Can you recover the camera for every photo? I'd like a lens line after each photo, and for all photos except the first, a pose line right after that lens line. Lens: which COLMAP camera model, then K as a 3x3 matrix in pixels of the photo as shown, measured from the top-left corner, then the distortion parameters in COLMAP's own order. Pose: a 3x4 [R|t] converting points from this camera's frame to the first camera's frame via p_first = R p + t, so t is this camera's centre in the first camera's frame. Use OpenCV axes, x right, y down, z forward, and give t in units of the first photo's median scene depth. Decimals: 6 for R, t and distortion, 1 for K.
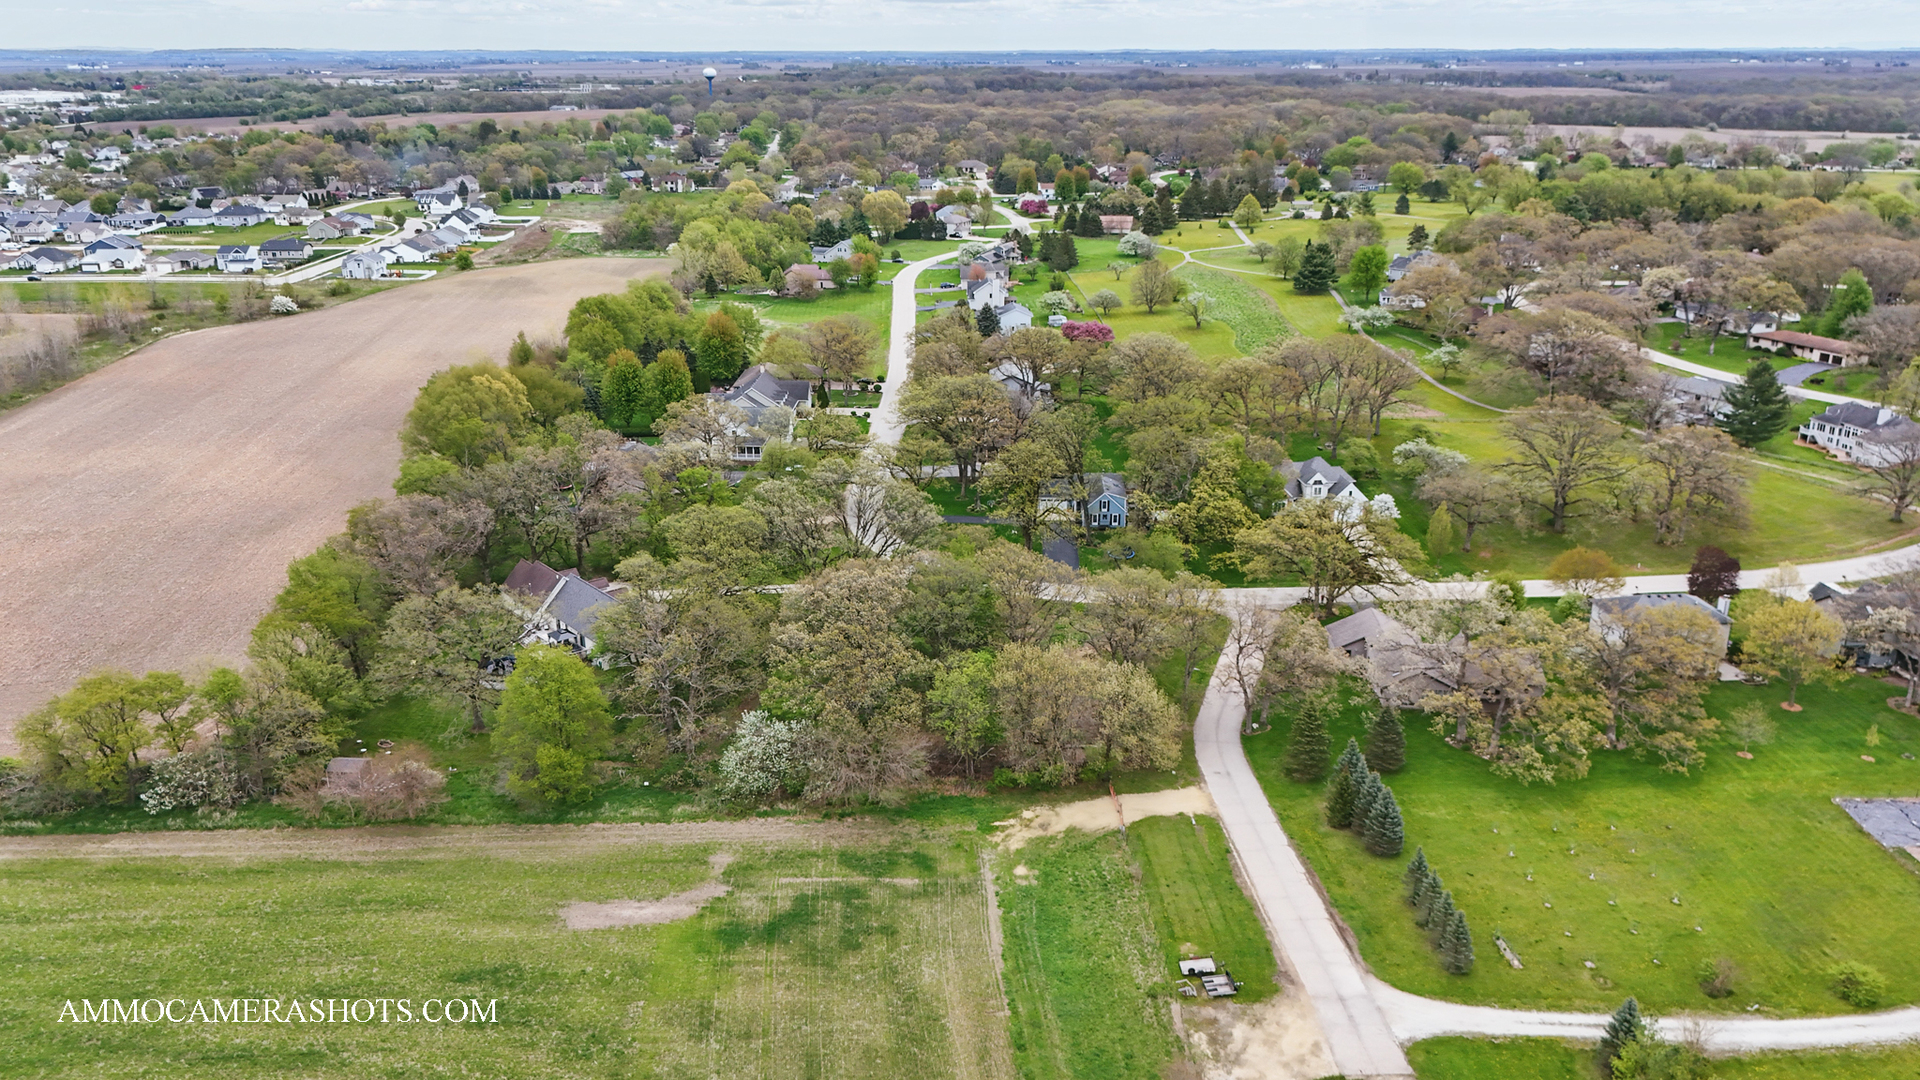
lens RADIAL K [[1404.5, 0, 960.0], [0, 1404.5, 540.0], [0, 0, 1]] dist [0.097976, -0.104909]
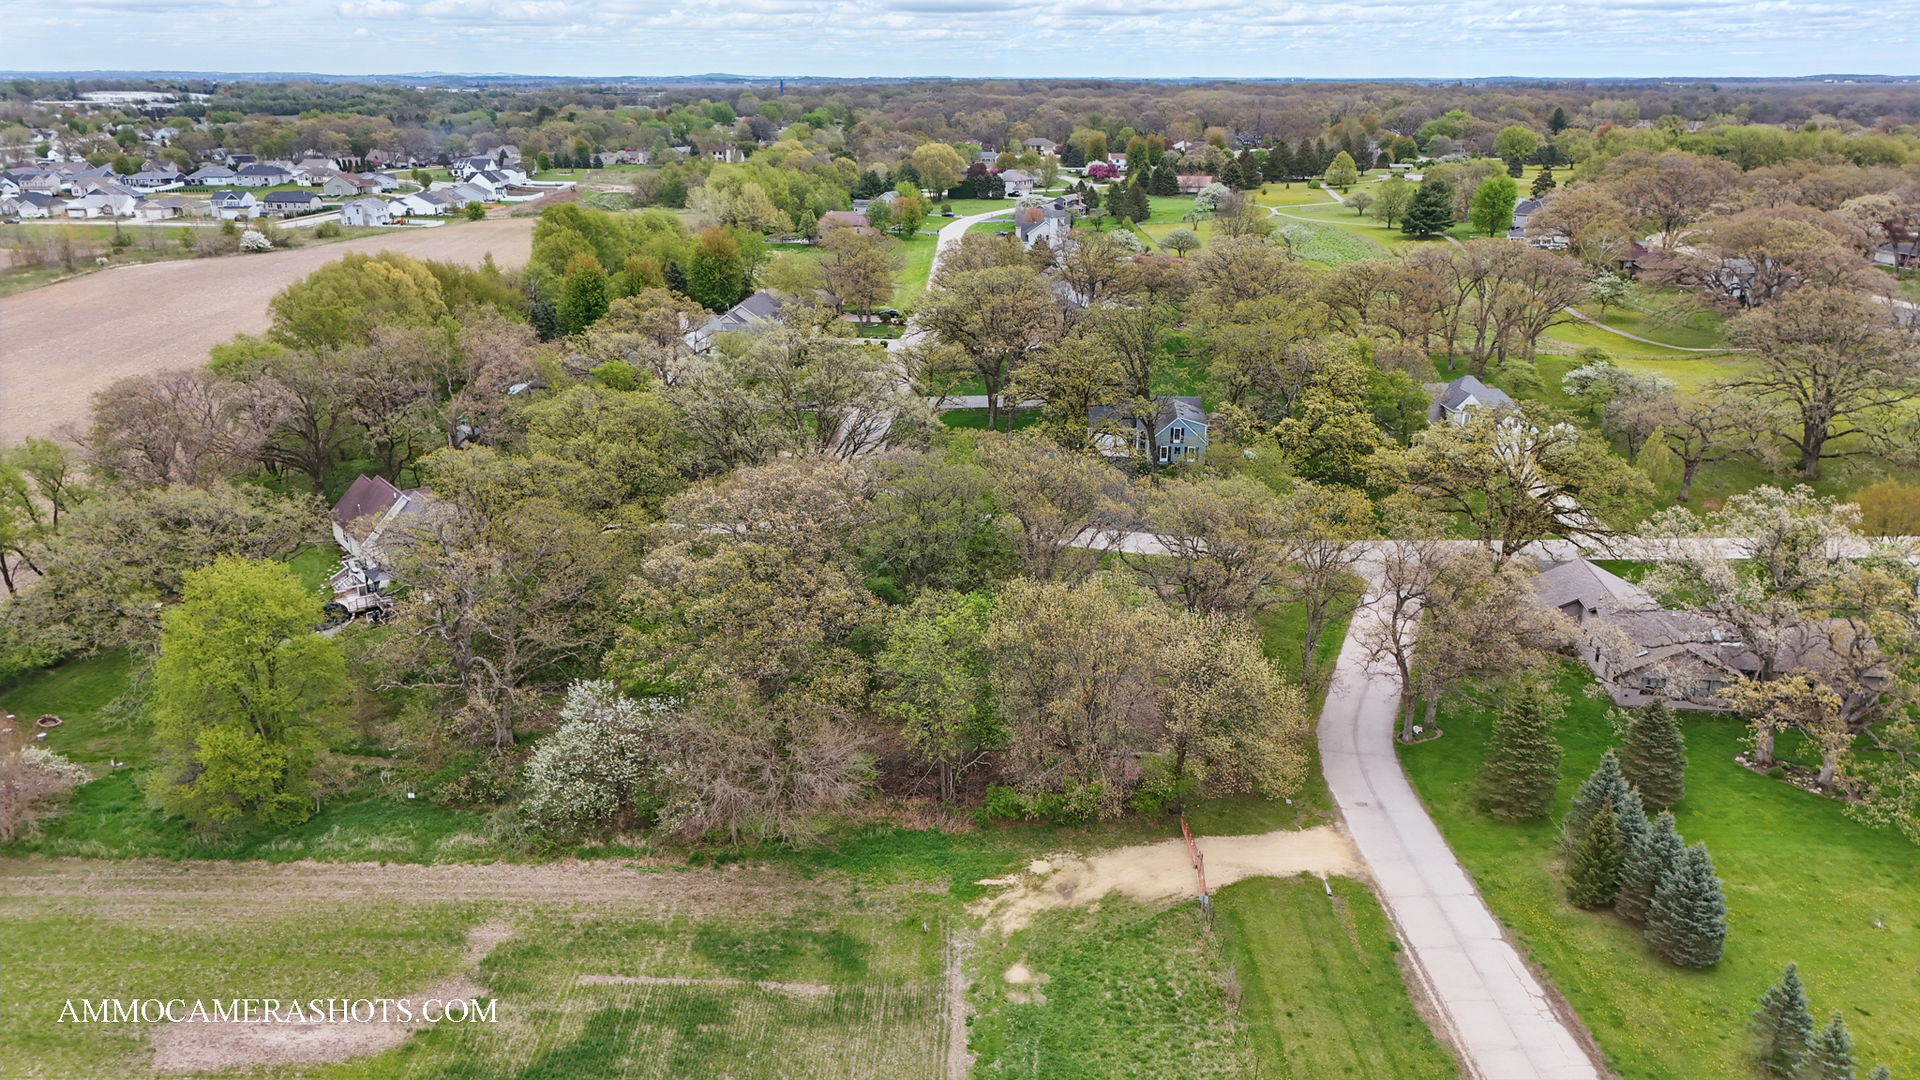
lens RADIAL K [[1392.3, 0, 960.0], [0, 1392.3, 540.0], [0, 0, 1]] dist [0.067175, -0.062516]
pose [[0.998616, 0.019115, -0.048993, 0.039826], [-0.019608, 0.999762, -0.009601, 0.063751], [0.048798, 0.010548, 0.998753, 0.408046]]
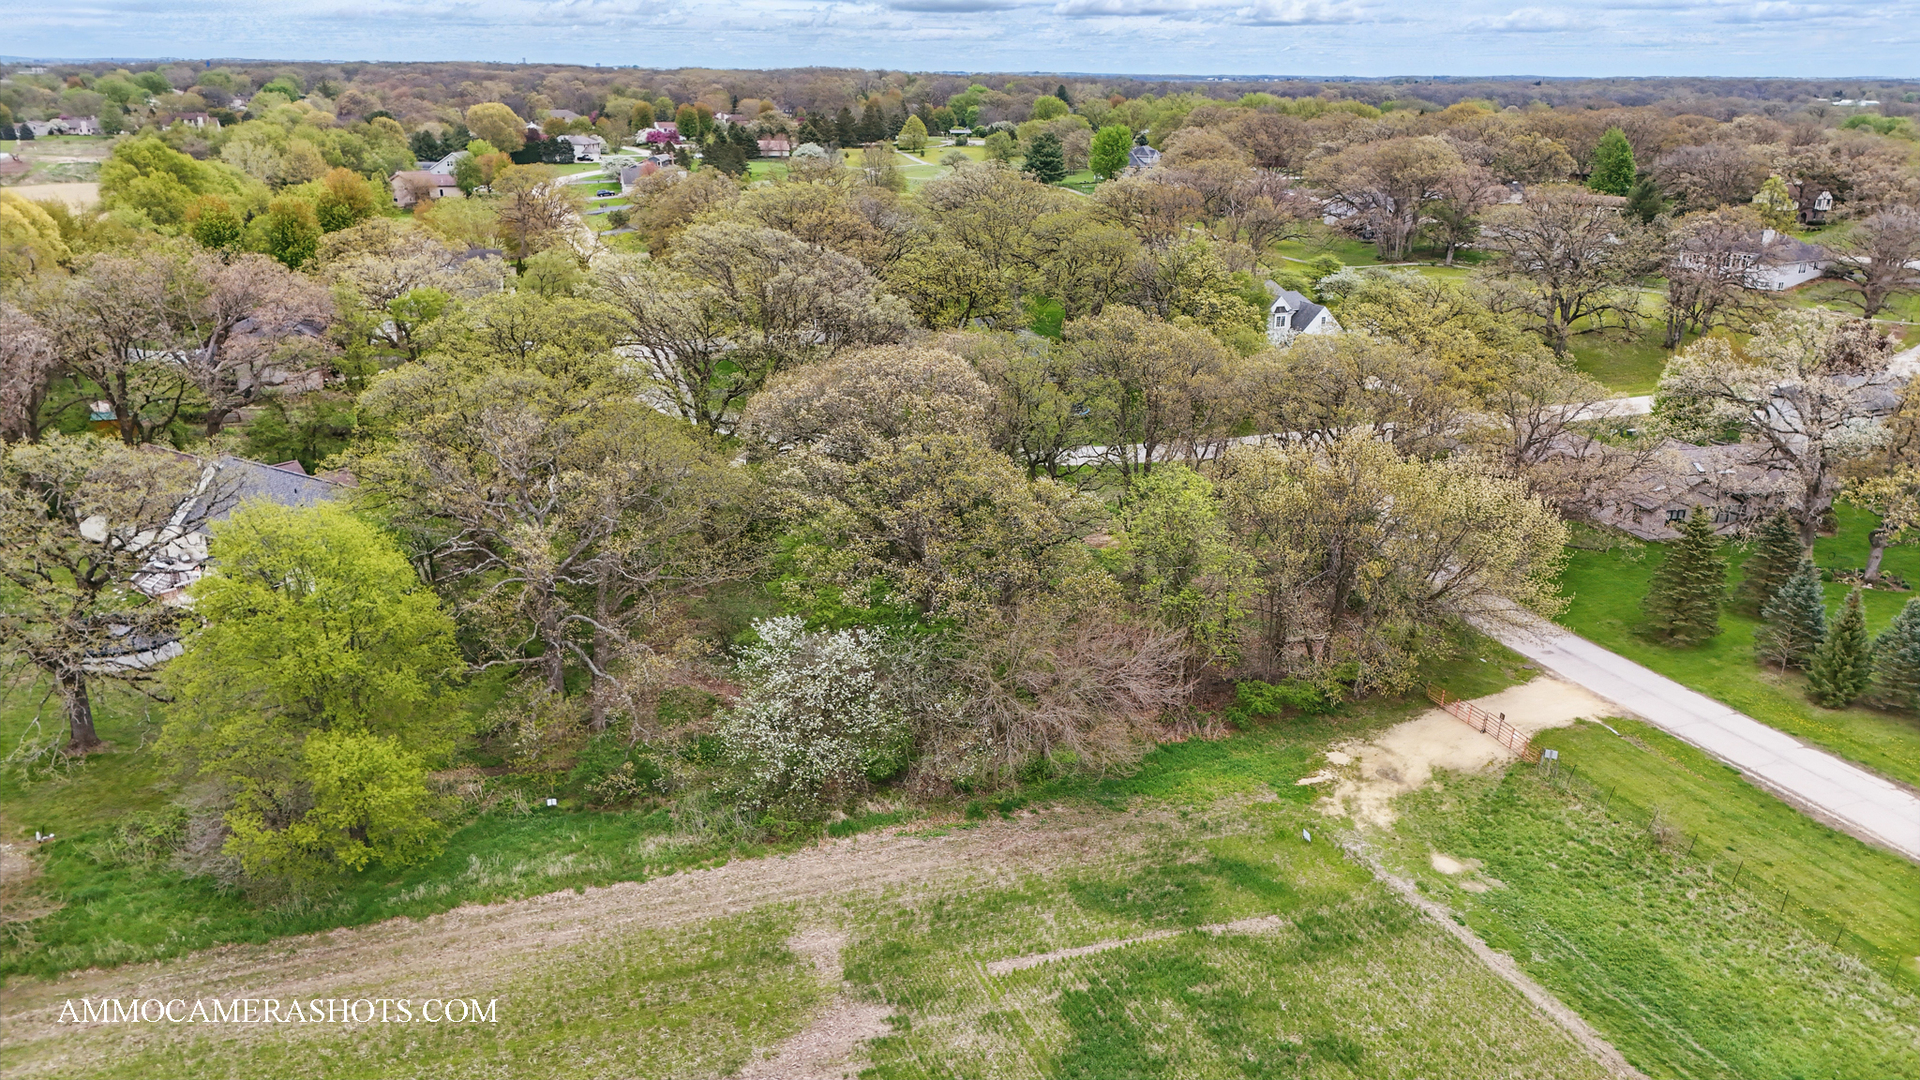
lens RADIAL K [[1392.3, 0, 960.0], [0, 1392.3, 540.0], [0, 0, 1]] dist [0.067175, -0.062516]
pose [[0.952078, -0.084066, 0.294076, -0.221479], [0.085546, 0.996303, 0.007851, 0.096935], [-0.293648, 0.017682, 0.955750, 0.535369]]
